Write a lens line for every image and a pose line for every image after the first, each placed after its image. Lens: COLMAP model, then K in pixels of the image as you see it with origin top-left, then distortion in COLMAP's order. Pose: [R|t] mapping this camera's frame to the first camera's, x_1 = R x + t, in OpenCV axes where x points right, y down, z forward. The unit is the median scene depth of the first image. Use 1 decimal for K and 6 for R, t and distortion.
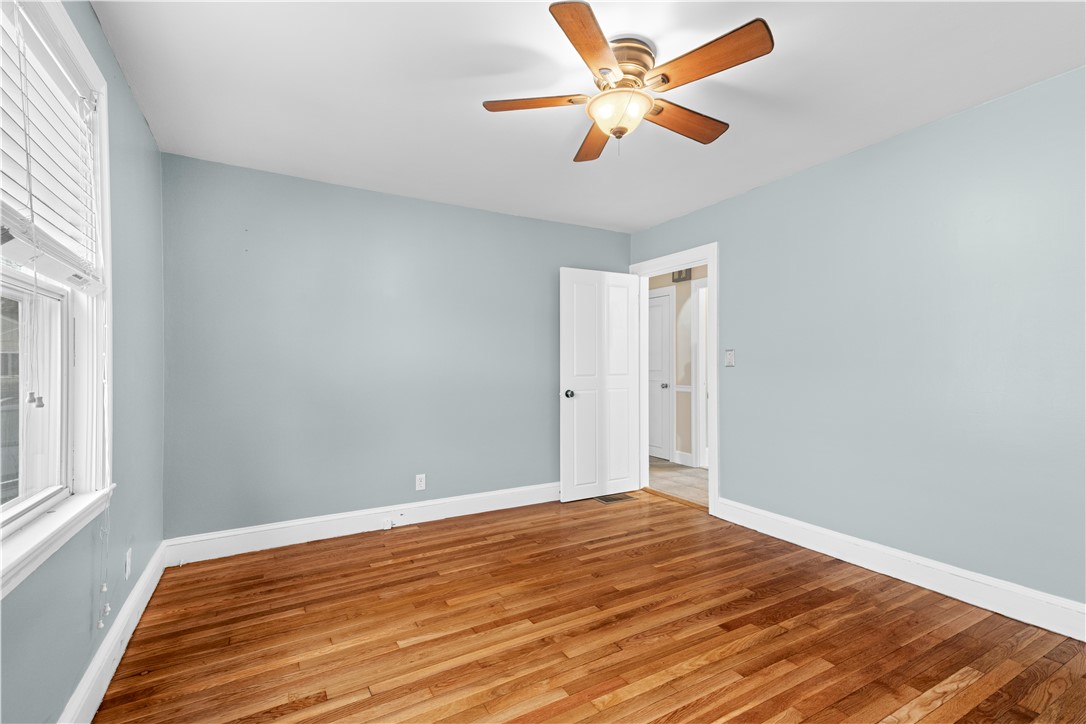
lens RADIAL K [[481.7, 0, 538.7], [0, 481.7, 356.4], [0, 0, 1]] dist [0.061142, -0.006951]
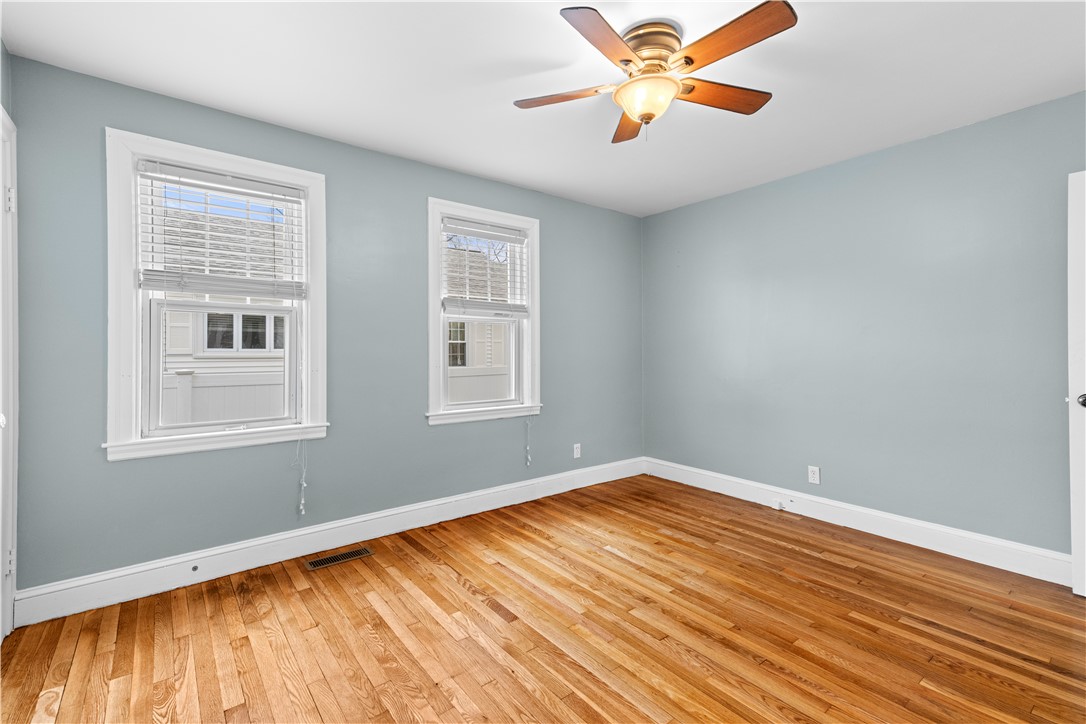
lens RADIAL K [[481.7, 0, 538.7], [0, 481.7, 356.4], [0, 0, 1]] dist [0.061142, -0.006951]
pose [[0.143894, 0.011453, -0.989527, 0.828122], [0.024410, 0.999588, 0.015119, 0.007427], [0.989292, -0.026330, 0.143555, 0.479019]]
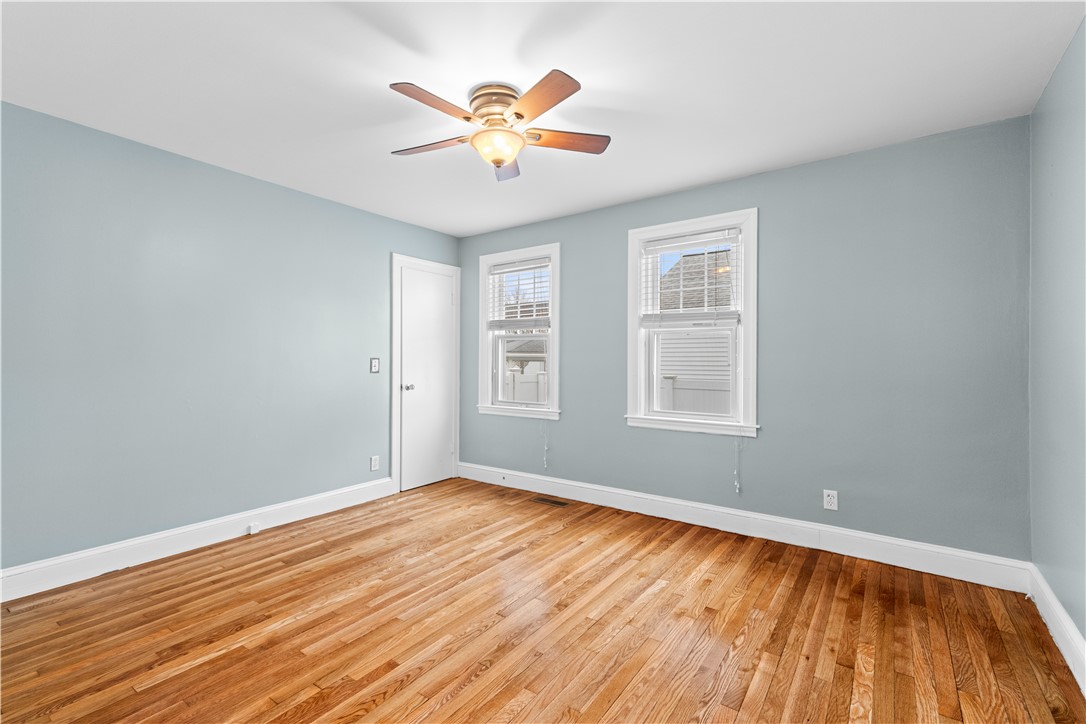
lens RADIAL K [[482.5, 0, 543.0], [0, 482.5, 362.0], [0, 0, 1]] dist [0.062376, -0.017266]
pose [[-0.906182, 0.001655, -0.422884, 0.412485], [0.011369, 0.999726, -0.020450, 0.032061], [0.422734, -0.023339, -0.905953, 1.565547]]
